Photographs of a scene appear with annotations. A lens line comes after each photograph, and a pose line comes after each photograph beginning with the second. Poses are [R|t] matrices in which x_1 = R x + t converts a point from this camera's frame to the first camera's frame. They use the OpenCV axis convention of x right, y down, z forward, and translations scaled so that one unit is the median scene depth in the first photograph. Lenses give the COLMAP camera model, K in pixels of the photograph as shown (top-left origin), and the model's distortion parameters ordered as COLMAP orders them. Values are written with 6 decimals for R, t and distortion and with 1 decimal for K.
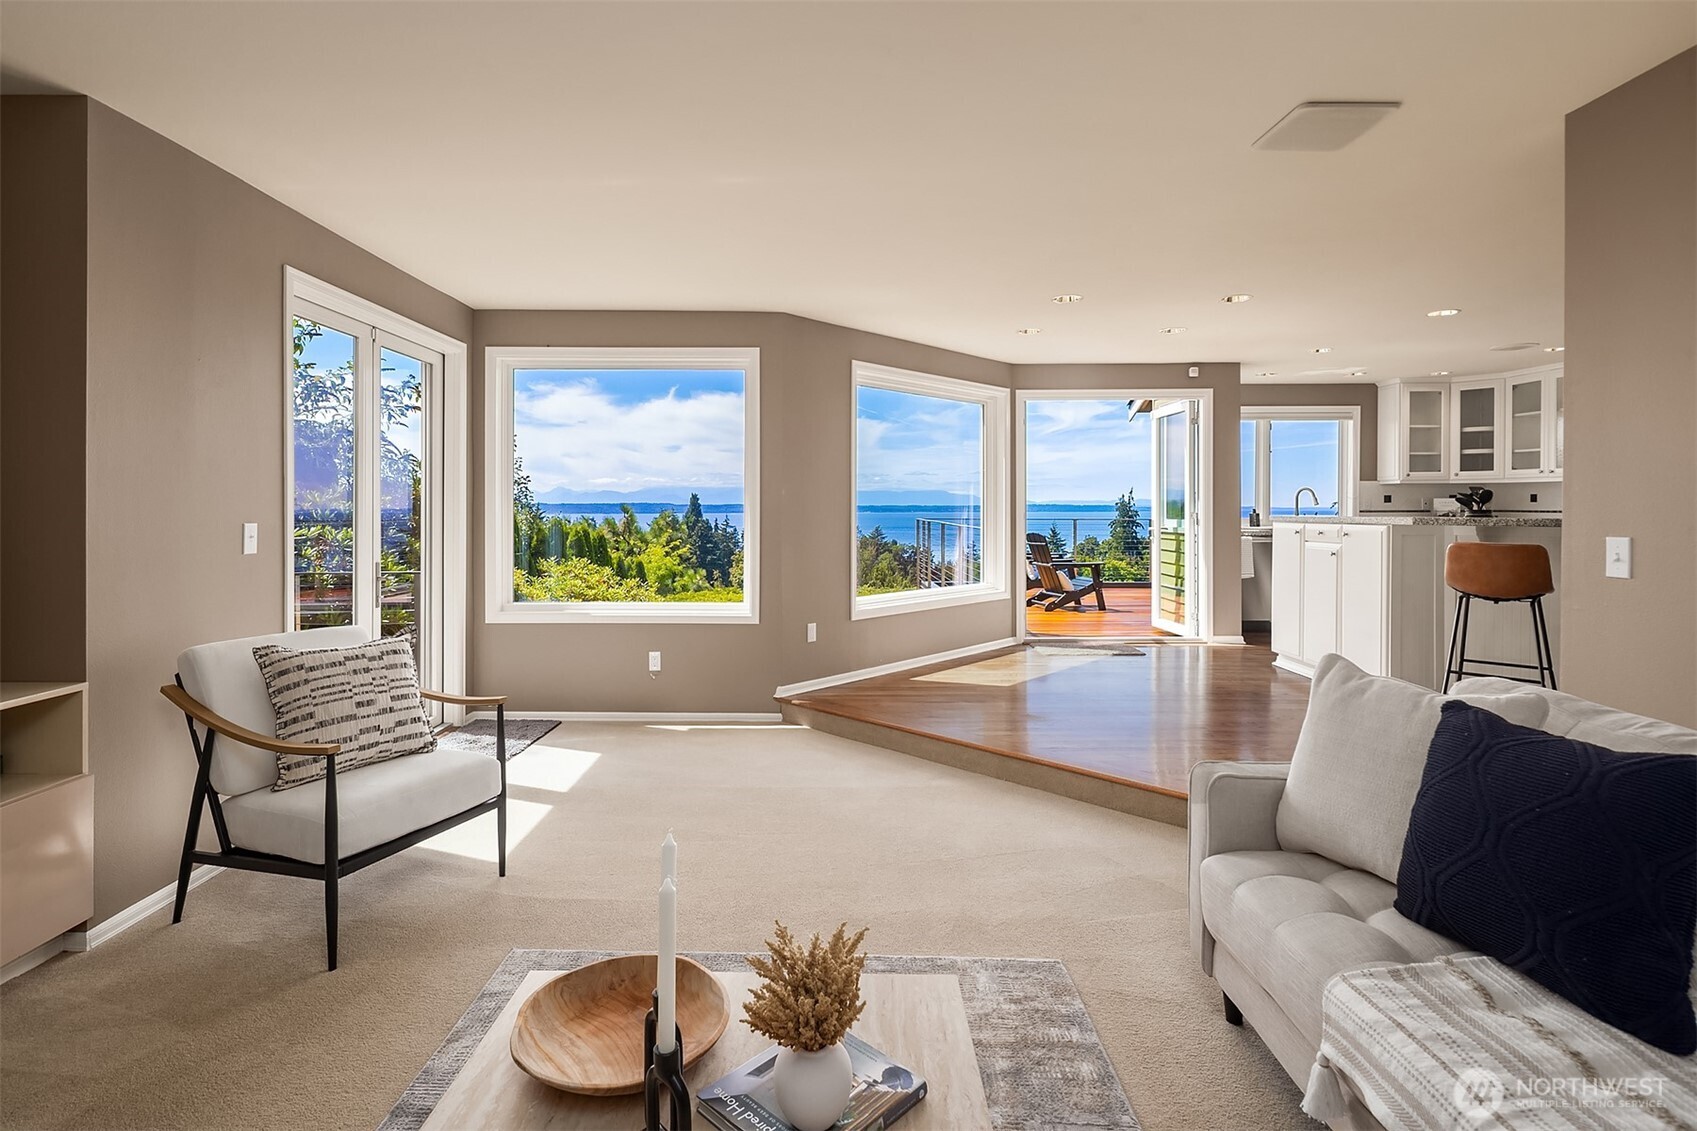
lens RADIAL K [[818.1, 0, 855.0], [0, 818.1, 509.1], [0, 0, 1]] dist [0.005102, -0.003538]
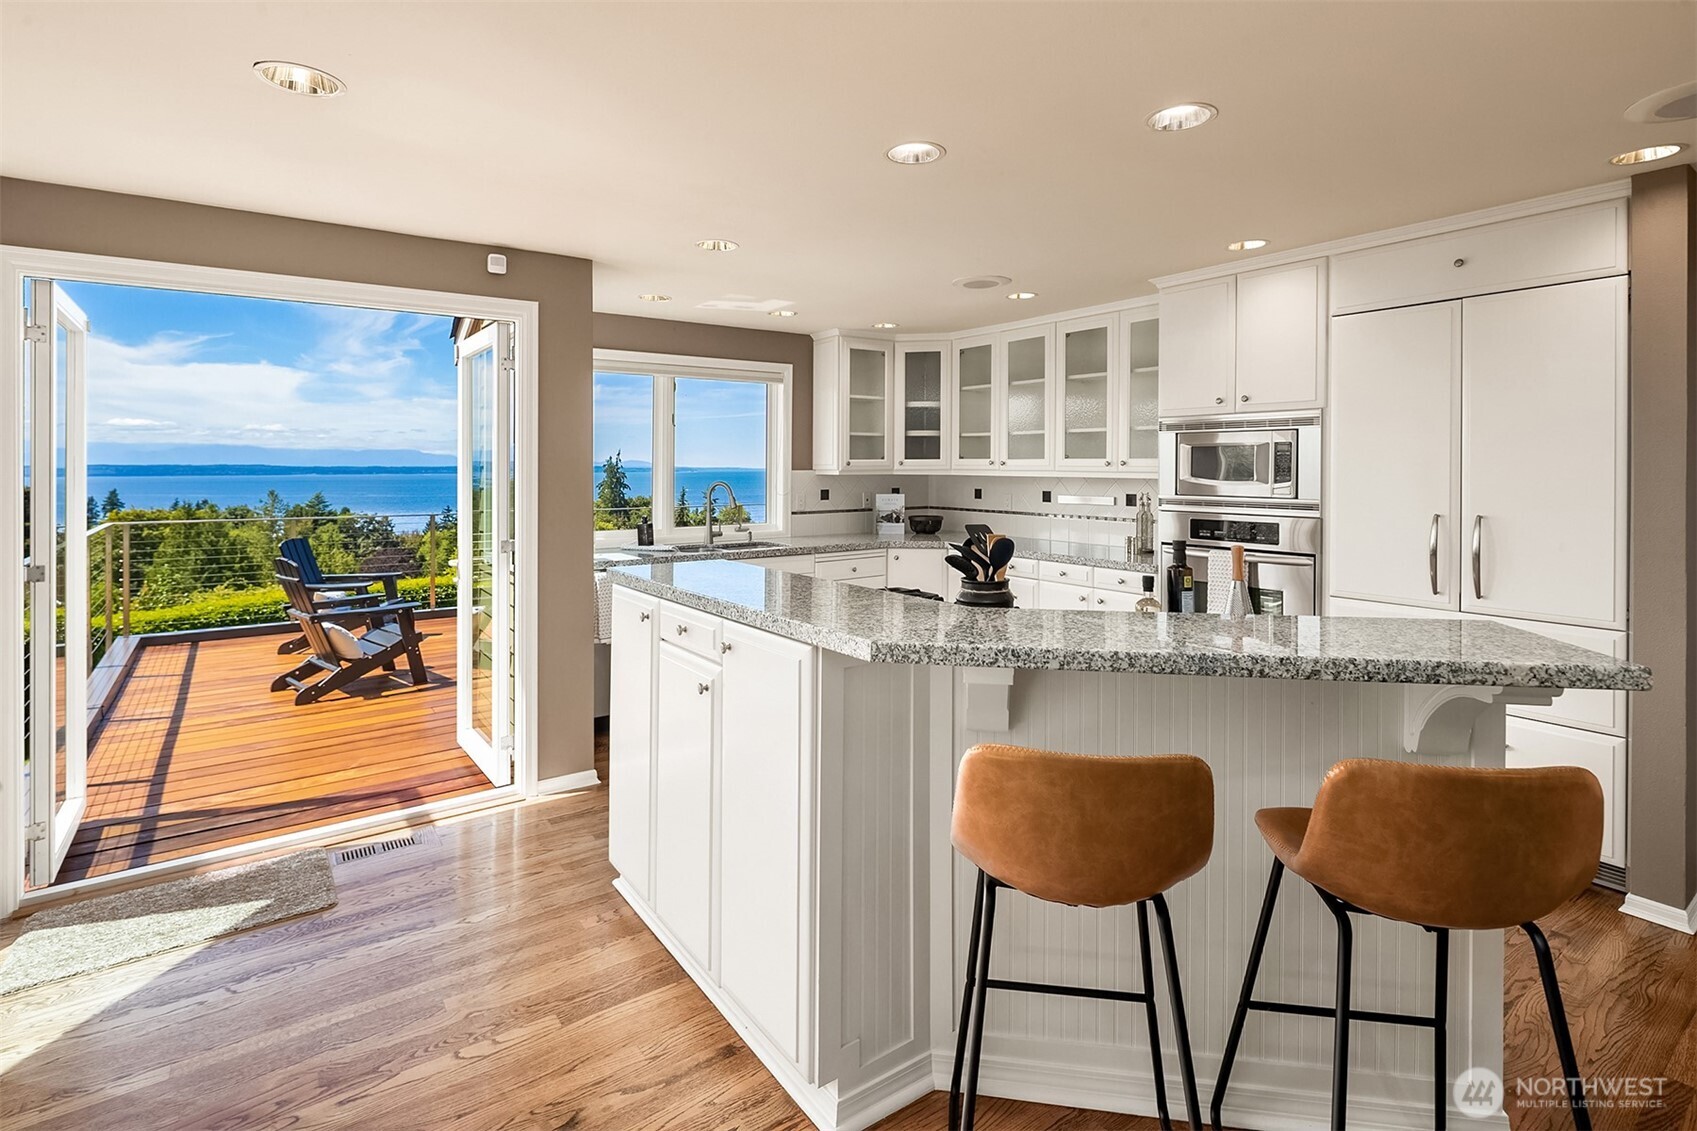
lens RADIAL K [[818.1, 0, 853.1], [0, 818.1, 459.3], [0, 0, 1]] dist [0.005102, -0.003538]
pose [[0.822750, 0.006244, 0.568369, 0.269418], [0.001828, 0.999905, -0.013631, -0.035598], [-0.568400, 0.012254, 0.822661, 0.405255]]
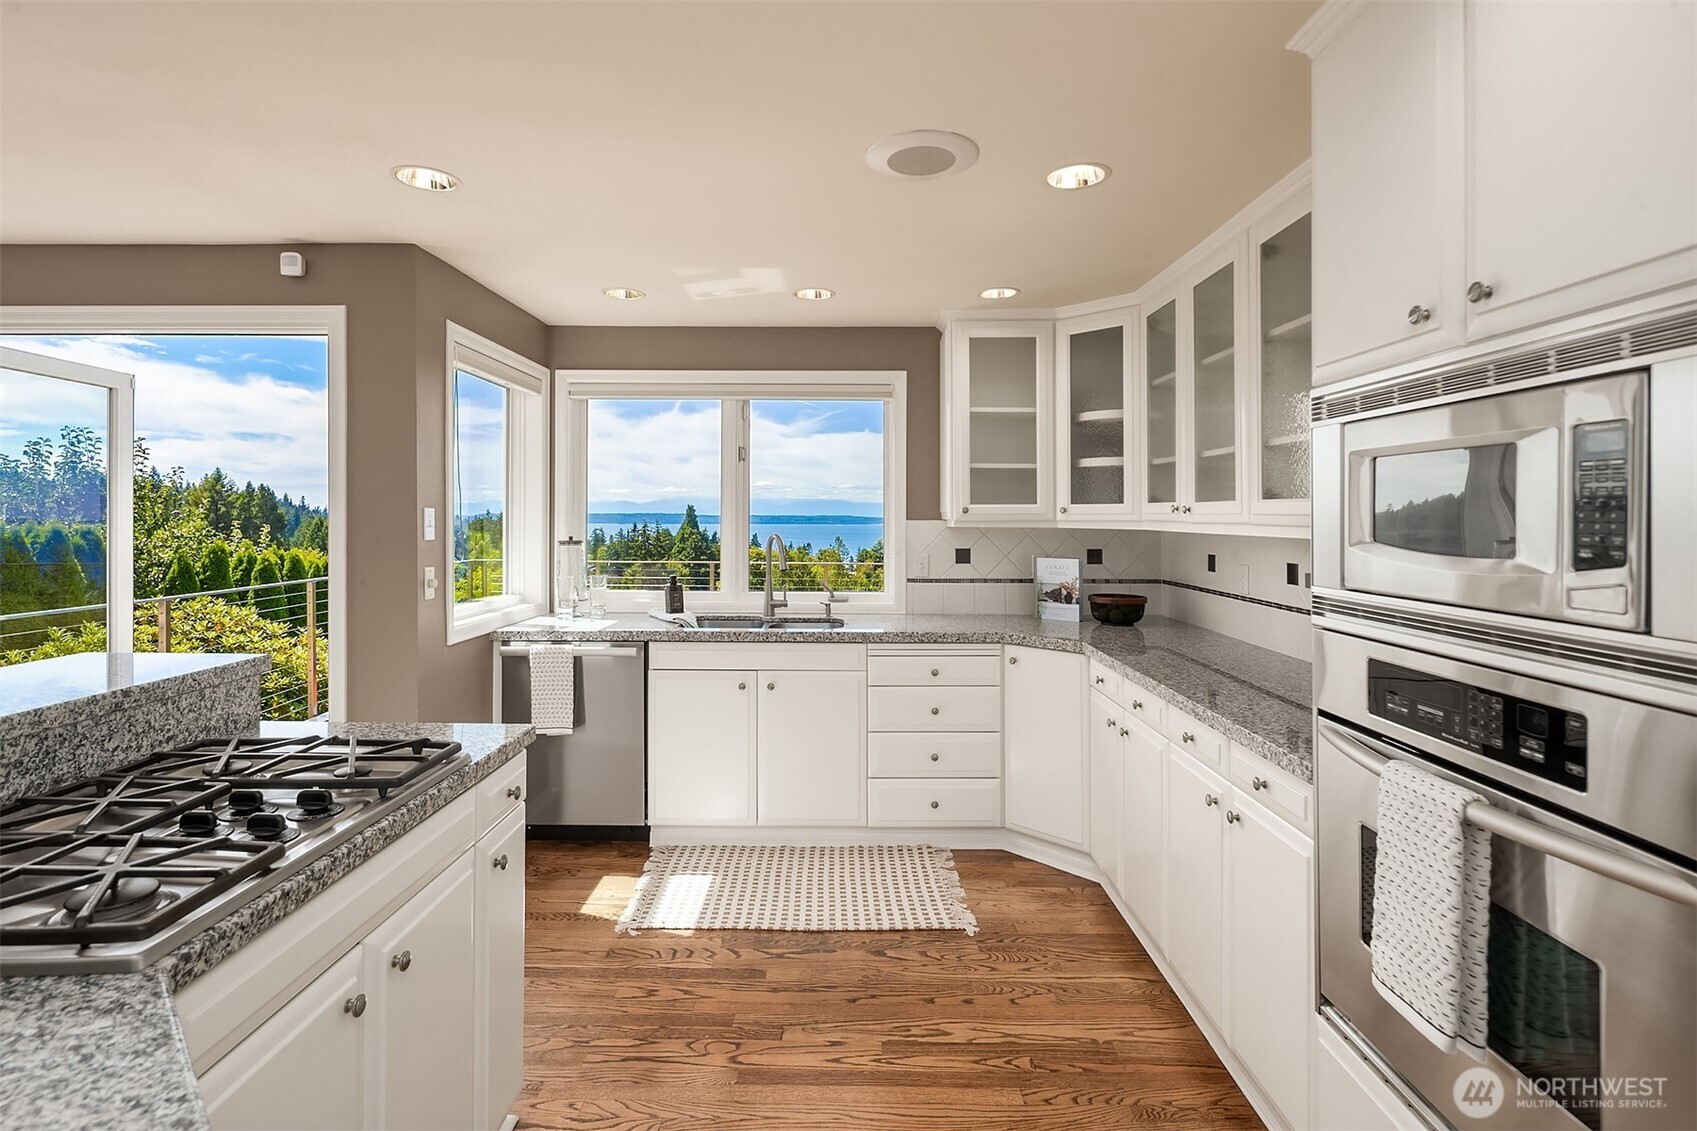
lens RADIAL K [[818.1, 0, 849.2], [0, 818.1, 510.1], [0, 0, 1]] dist [0.005102, -0.003538]
pose [[0.999753, 0.007391, -0.020947, 0.616938], [-0.007676, 0.999879, -0.013561, -0.034805], [0.020844, 0.013718, 0.999689, 0.518264]]
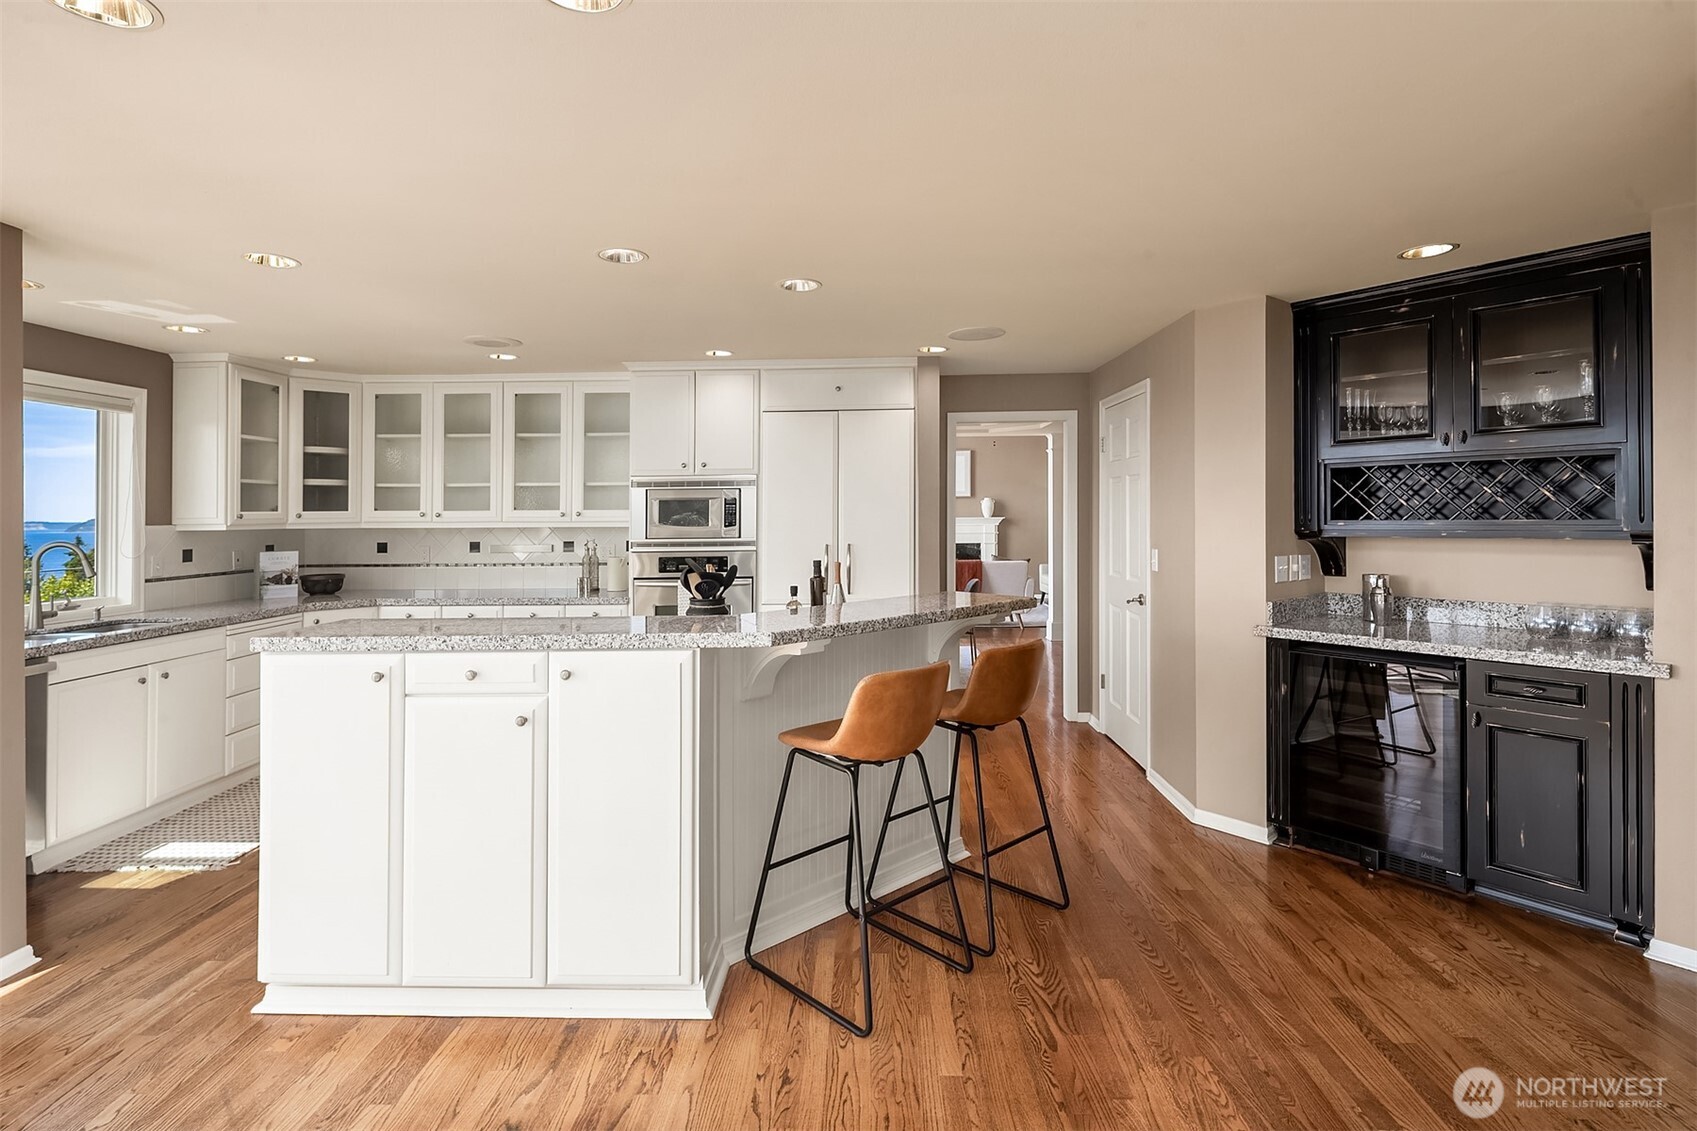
lens RADIAL K [[818.1, 0, 839.0], [0, 818.1, 509.3], [0, 0, 1]] dist [0.005102, -0.003538]
pose [[0.057635, 0.008865, 0.998298, 0.098295], [0.014594, 0.999846, -0.009721, -0.034624], [-0.998231, 0.015129, 0.057497, 0.525233]]
